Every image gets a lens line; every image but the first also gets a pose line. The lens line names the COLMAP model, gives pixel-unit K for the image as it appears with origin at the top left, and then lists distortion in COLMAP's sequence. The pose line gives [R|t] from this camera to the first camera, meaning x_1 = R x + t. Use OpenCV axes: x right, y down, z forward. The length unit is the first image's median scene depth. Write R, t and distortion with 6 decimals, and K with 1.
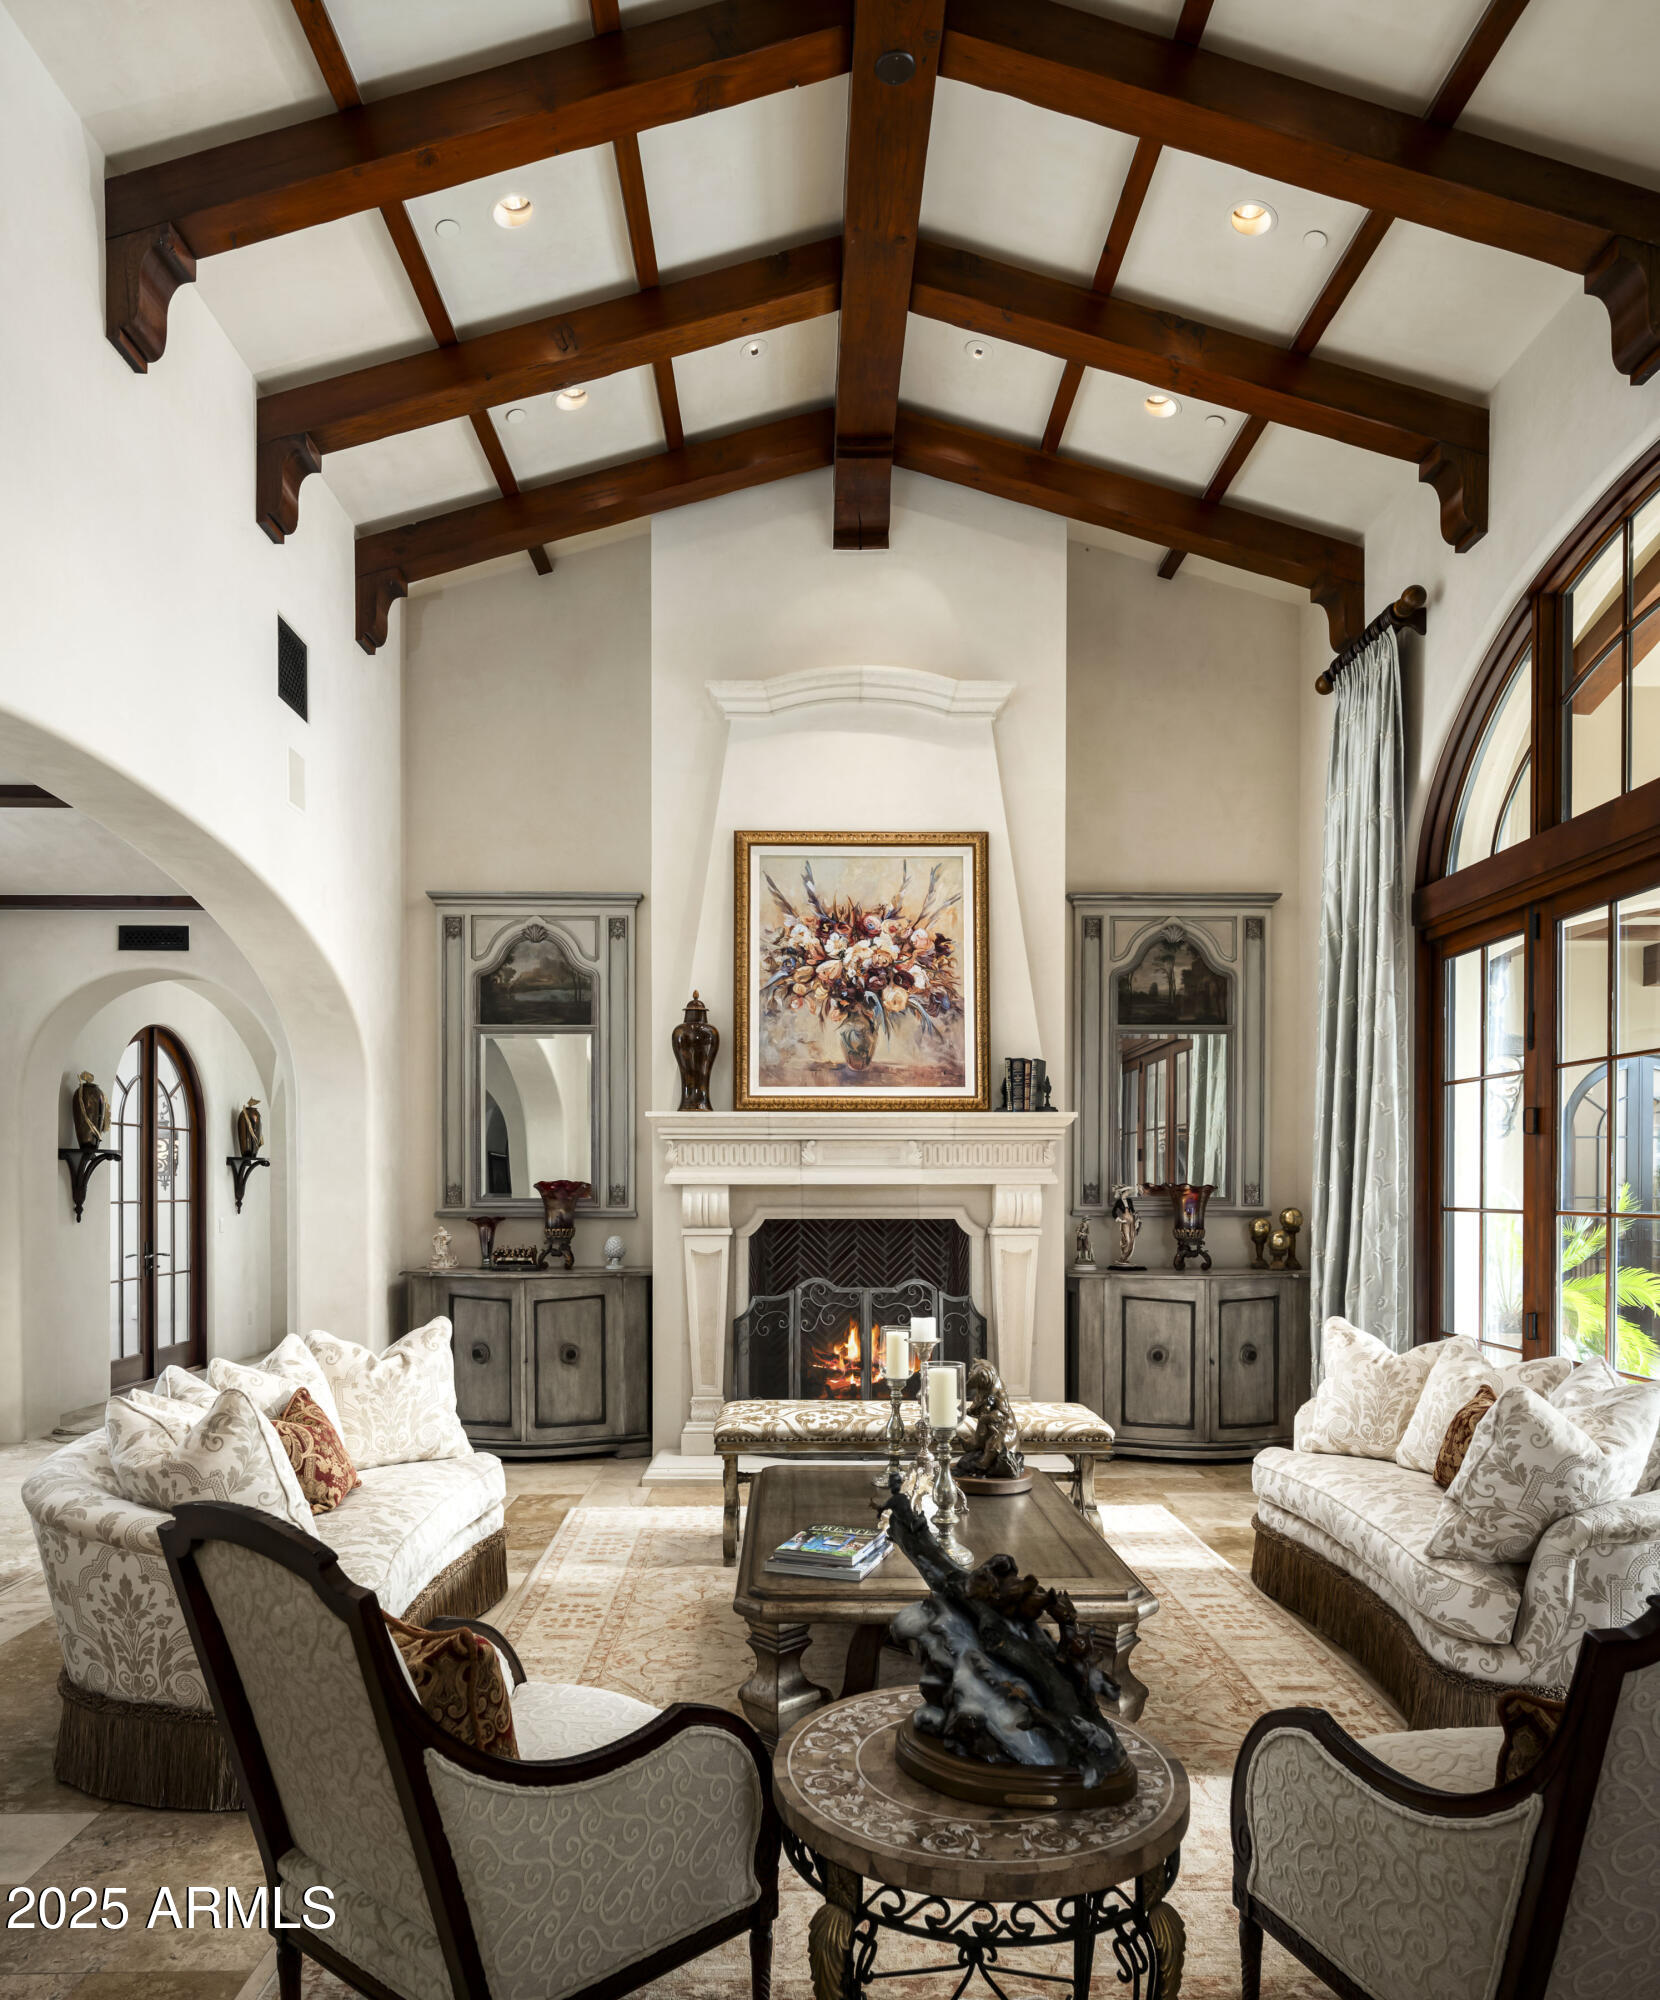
lens RADIAL K [[1254.6, 0, 805.0], [0, 1254.6, 1192.0], [0, 0, 1]] dist [0.005150, 0.001532]
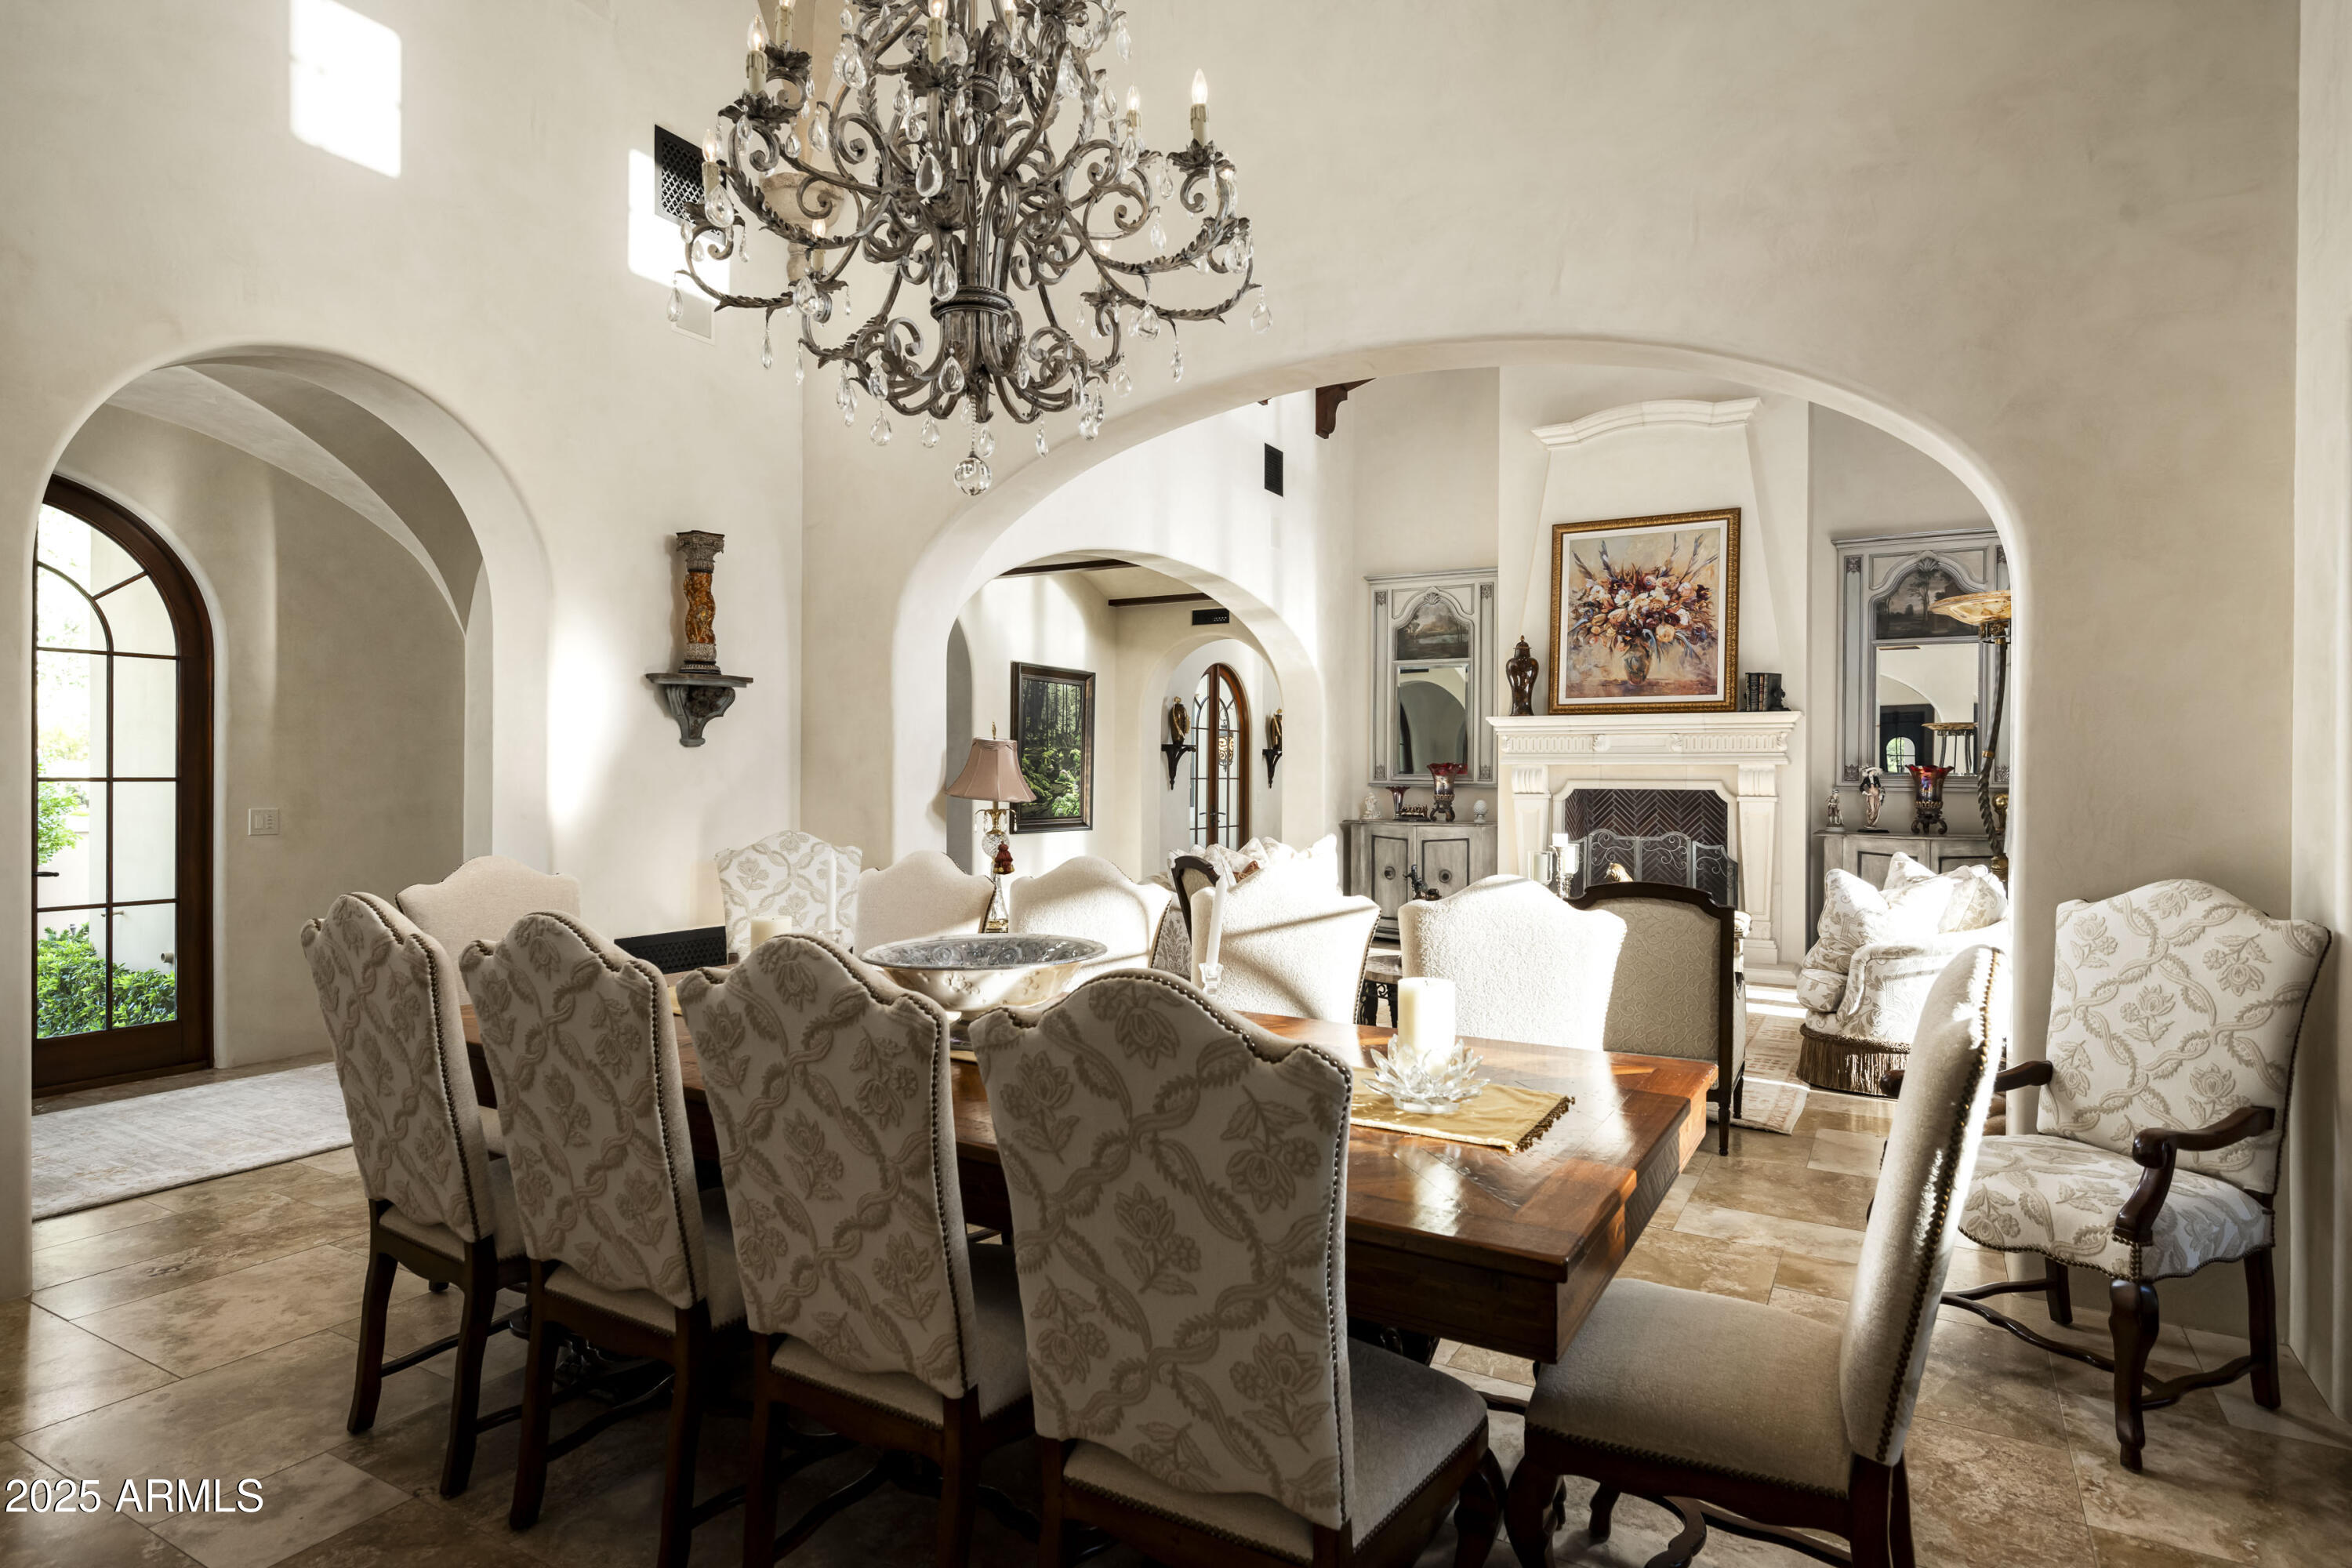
lens RADIAL K [[1248.2, 0, 1181.7], [0, 1248.2, 774.6], [0, 0, 1]] dist [-0.004104, 0.000281]
pose [[0.862079, 0.004197, -0.506756, 0.312616], [-0.007966, 0.999954, -0.005271, 0.016479], [0.506710, 0.008581, 0.862074, -0.480606]]
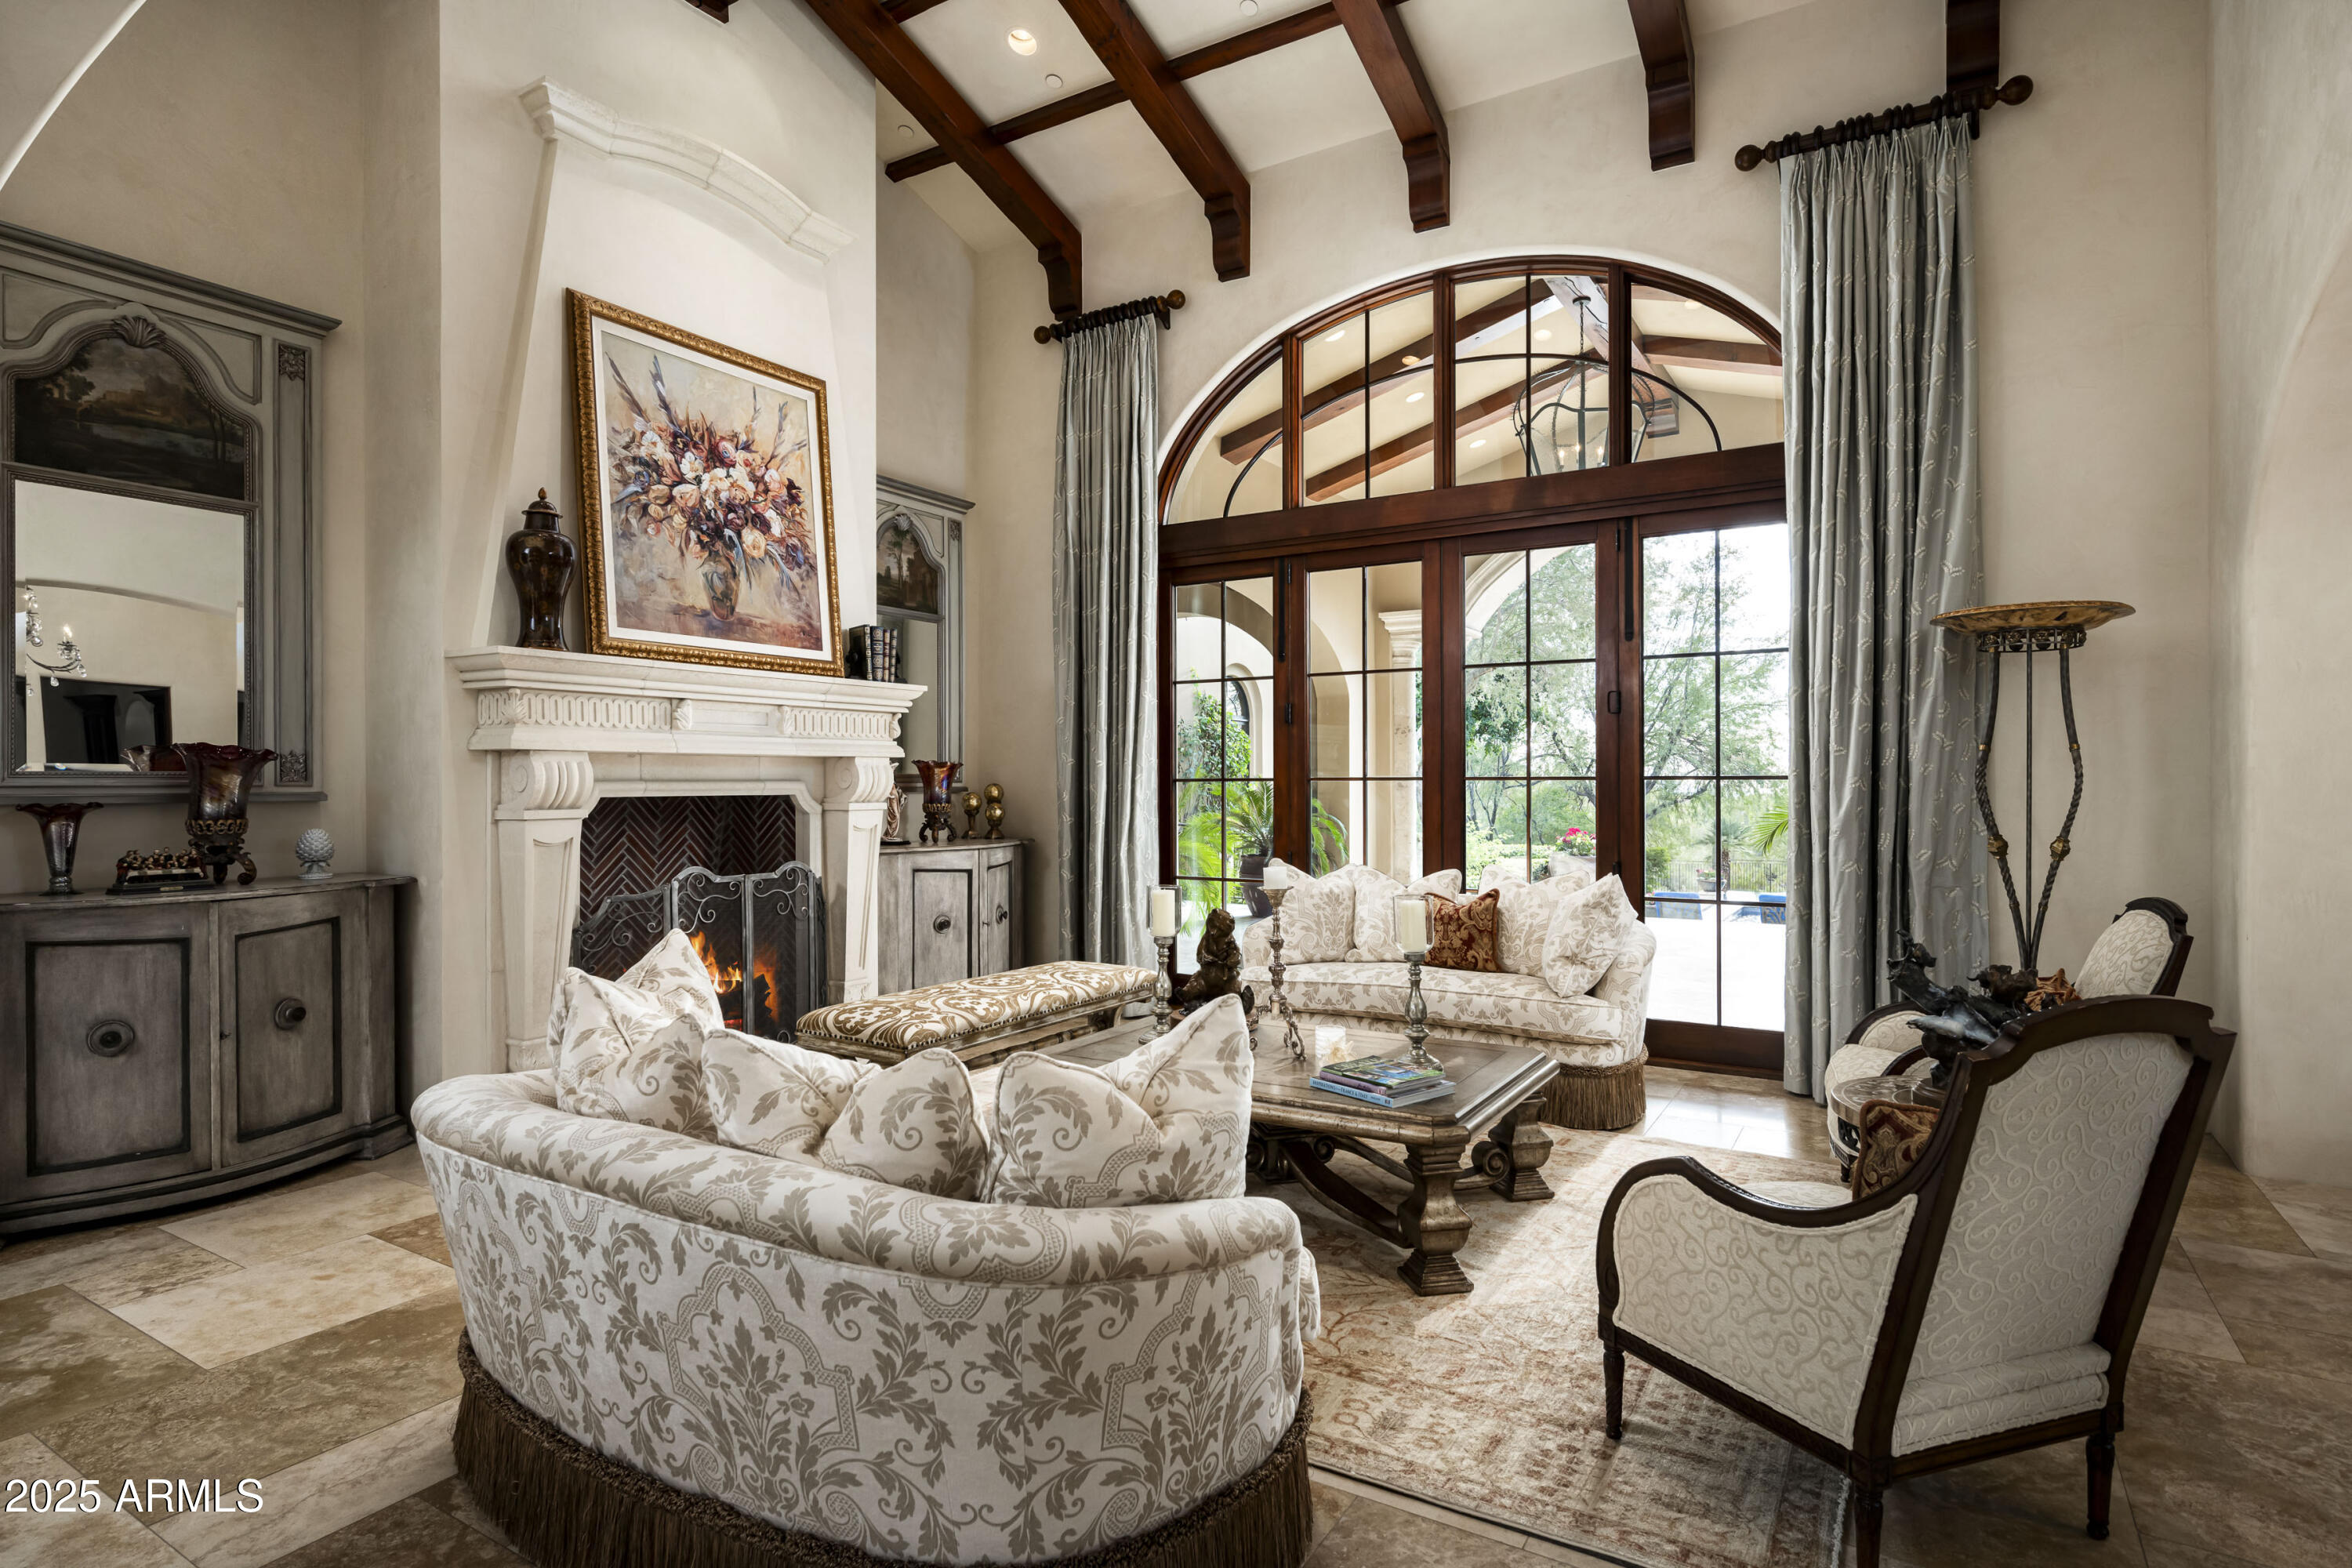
lens RADIAL K [[1213.4, 0, 1174.2], [0, 1213.4, 776.1], [0, 0, 1]] dist [-0.004617, -0.001085]
pose [[0.534423, 0.002343, 0.845214, -0.482496], [0.009732, 0.999913, -0.008925, 0.018703], [-0.845161, 0.012995, 0.534354, 0.301312]]
